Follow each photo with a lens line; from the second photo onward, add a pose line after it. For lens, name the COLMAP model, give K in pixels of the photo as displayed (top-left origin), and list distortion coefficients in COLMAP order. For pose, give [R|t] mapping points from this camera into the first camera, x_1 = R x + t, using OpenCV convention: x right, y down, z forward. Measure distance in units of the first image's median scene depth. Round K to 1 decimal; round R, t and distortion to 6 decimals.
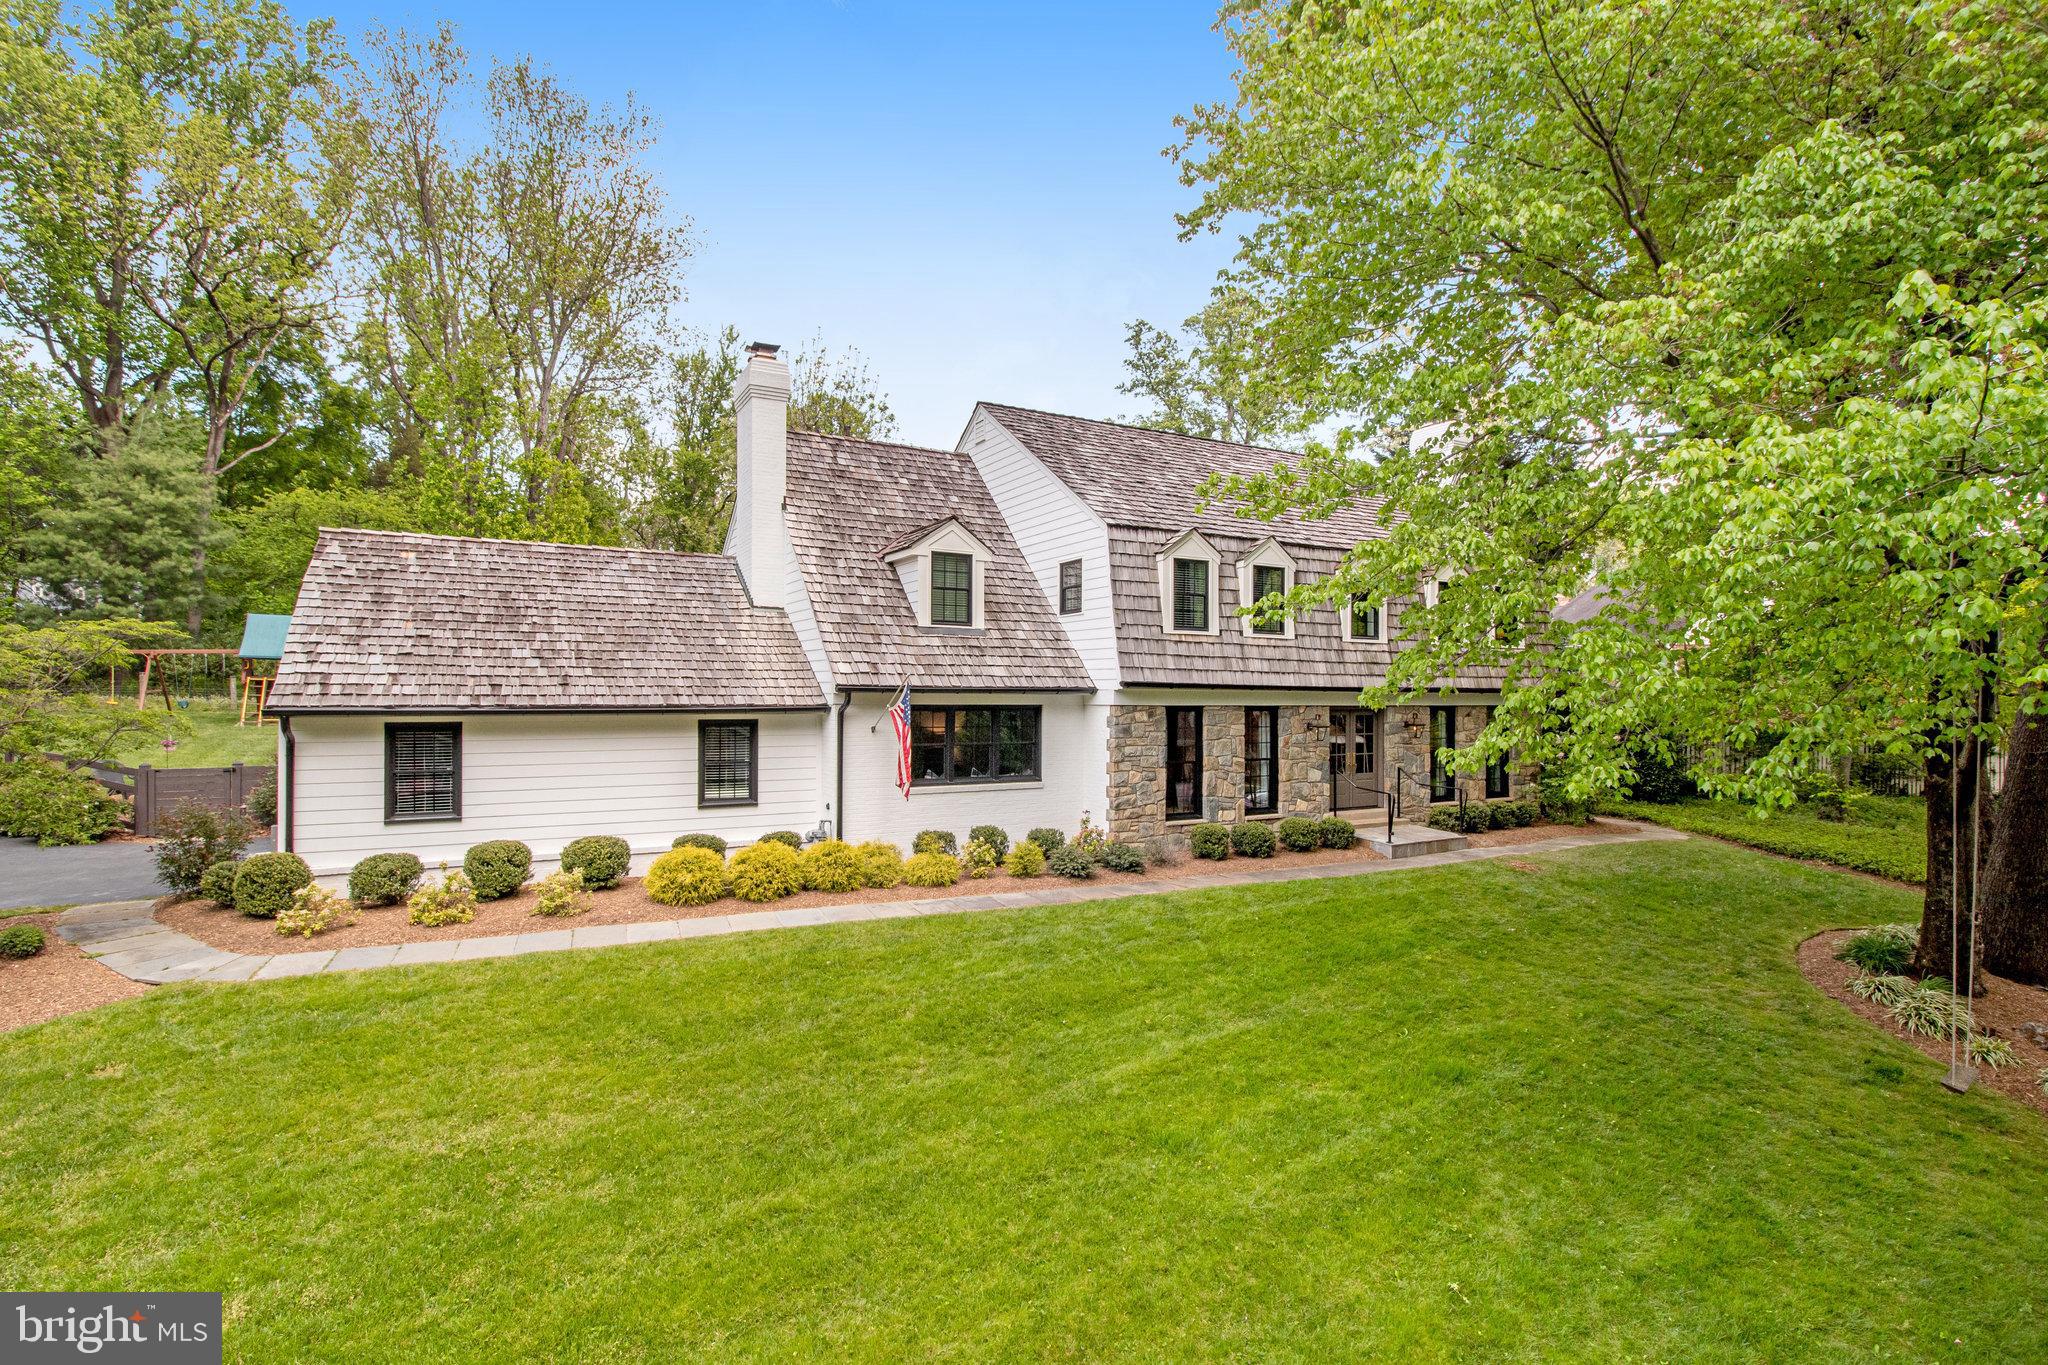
lens RADIAL K [[969.9, 0, 1039.3], [0, 969.9, 702.5], [0, 0, 1]] dist [-0.005325, -0.000927]
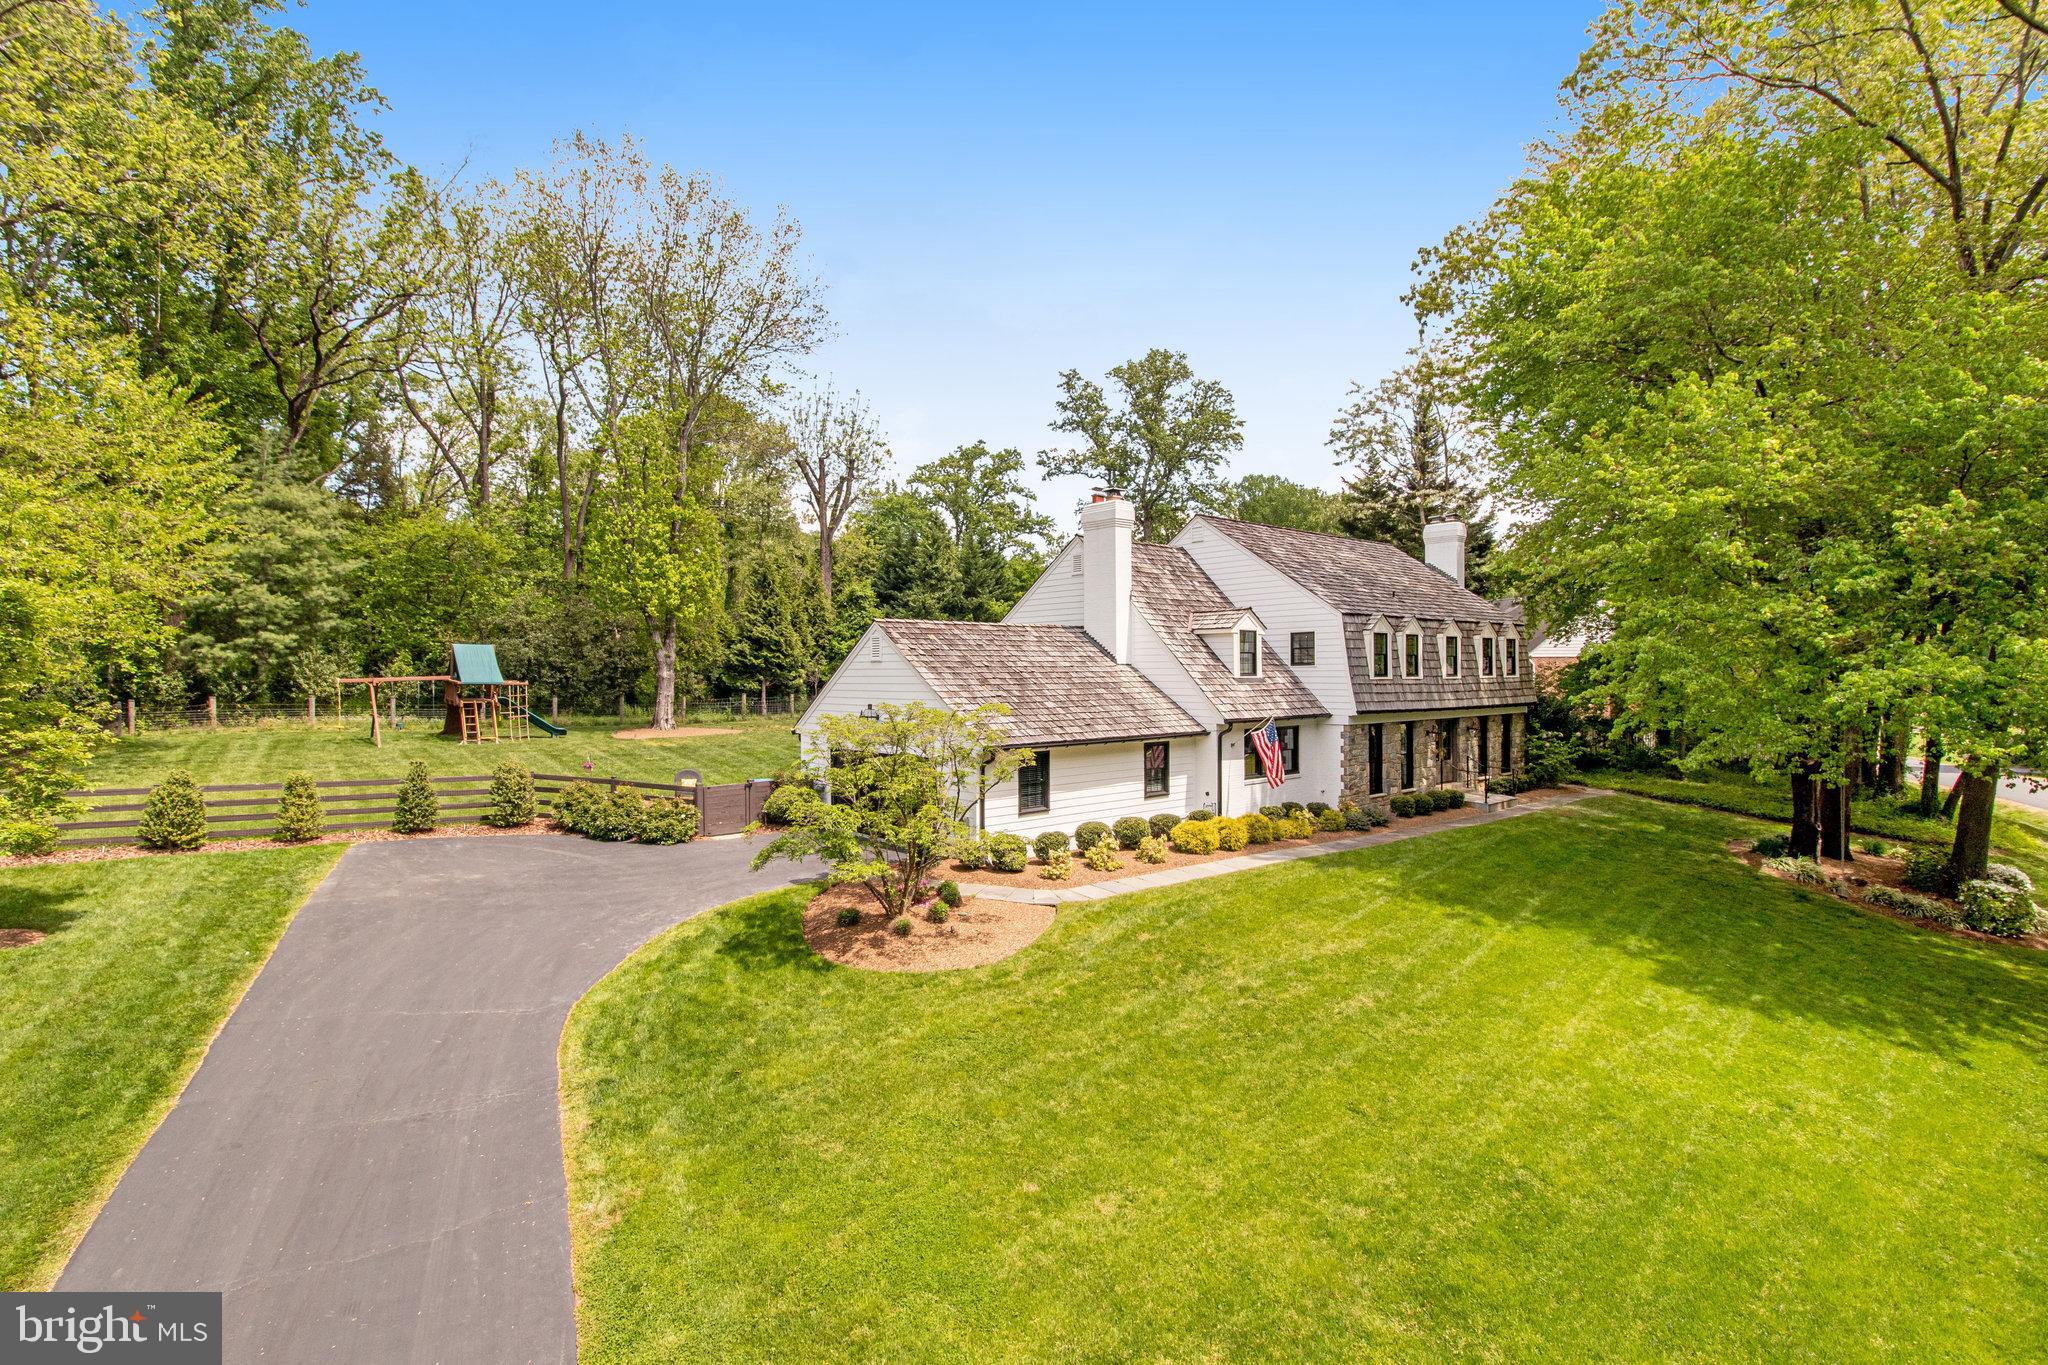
lens RADIAL K [[969.9, 0, 1027.6], [0, 969.9, 666.1], [0, 0, 1]] dist [-0.005325, -0.000927]
pose [[0.976336, -0.009861, 0.216034, -0.743534], [0.013622, 0.999780, -0.015925, -0.072128], [-0.215829, 0.018491, 0.976256, -0.437258]]
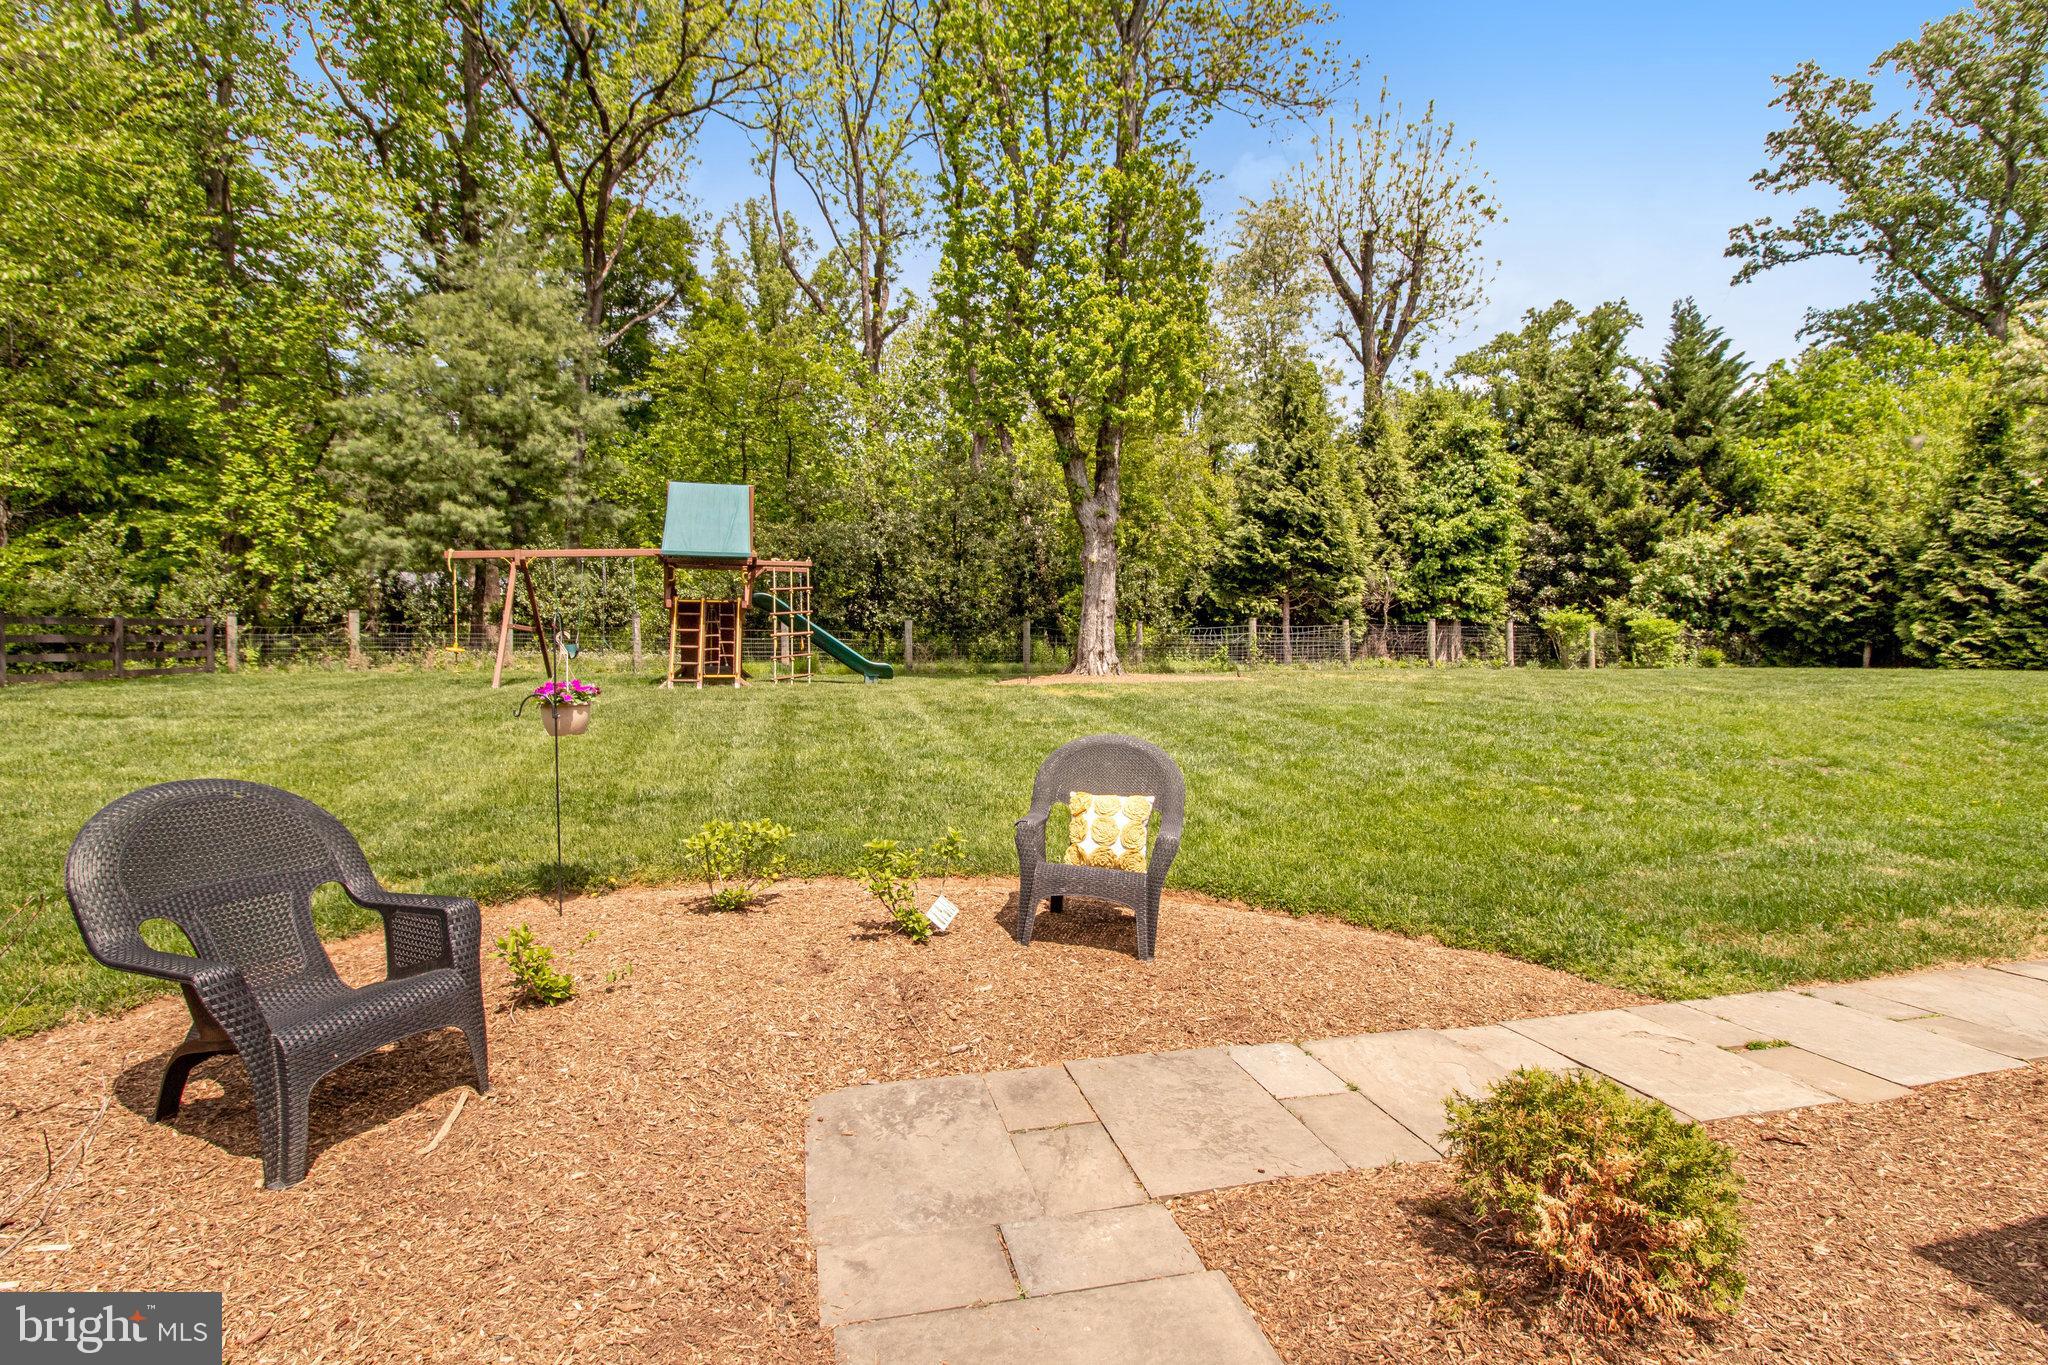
lens RADIAL K [[969.9, 0, 1037.1], [0, 969.9, 668.1], [0, 0, 1]] dist [-0.005325, -0.000927]
pose [[0.968968, -0.026812, -0.245728, -0.893715], [0.020477, 0.999390, -0.028300, 0.053971], [0.246337, 0.022390, 0.968926, 0.967262]]
